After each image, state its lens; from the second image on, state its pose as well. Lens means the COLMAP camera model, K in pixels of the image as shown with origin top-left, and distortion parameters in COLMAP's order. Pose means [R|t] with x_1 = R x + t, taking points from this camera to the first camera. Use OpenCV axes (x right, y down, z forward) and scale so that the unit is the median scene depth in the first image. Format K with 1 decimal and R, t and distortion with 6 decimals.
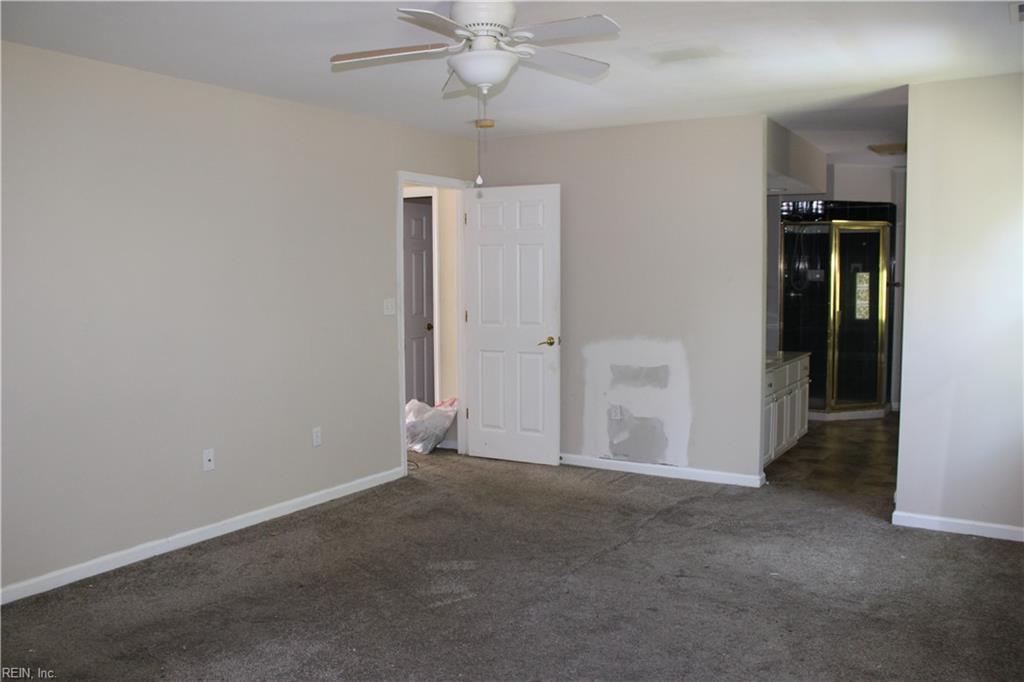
lens RADIAL K [[855.1, 0, 518.2], [0, 855.1, 341.9], [0, 0, 1]] dist [-0.019253, 0.001821]
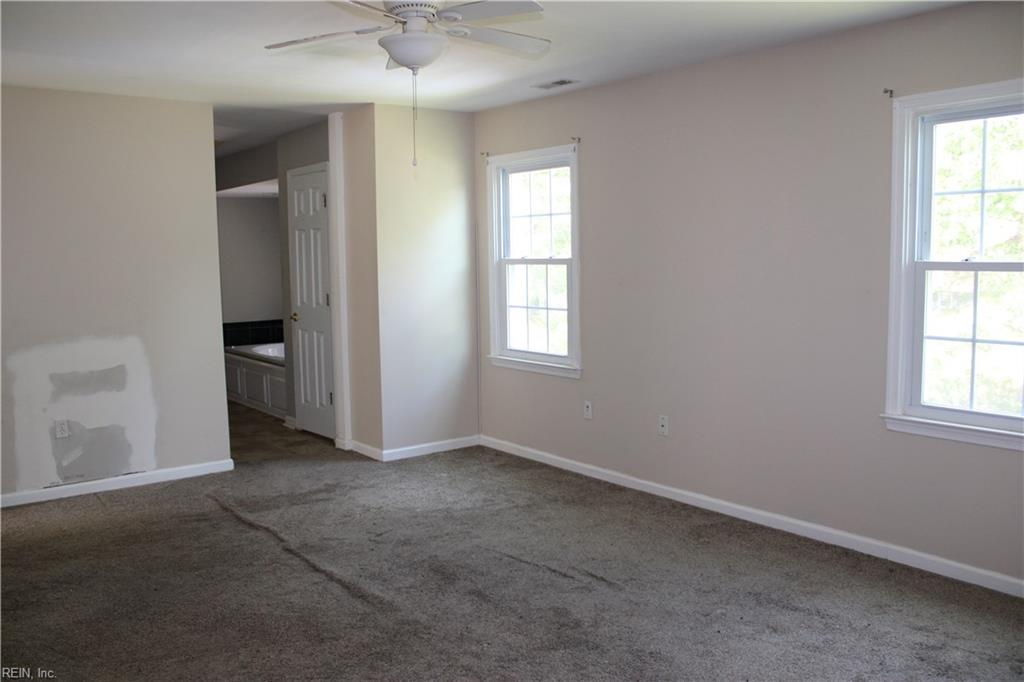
lens RADIAL K [[855.1, 0, 513.5], [0, 855.1, 339.6], [0, 0, 1]] dist [-0.019253, 0.001821]
pose [[0.369318, -0.094236, 0.924513, -0.506390], [0.082046, 0.994267, 0.068571, -0.027409], [-0.925674, 0.050528, 0.374932, 0.275611]]
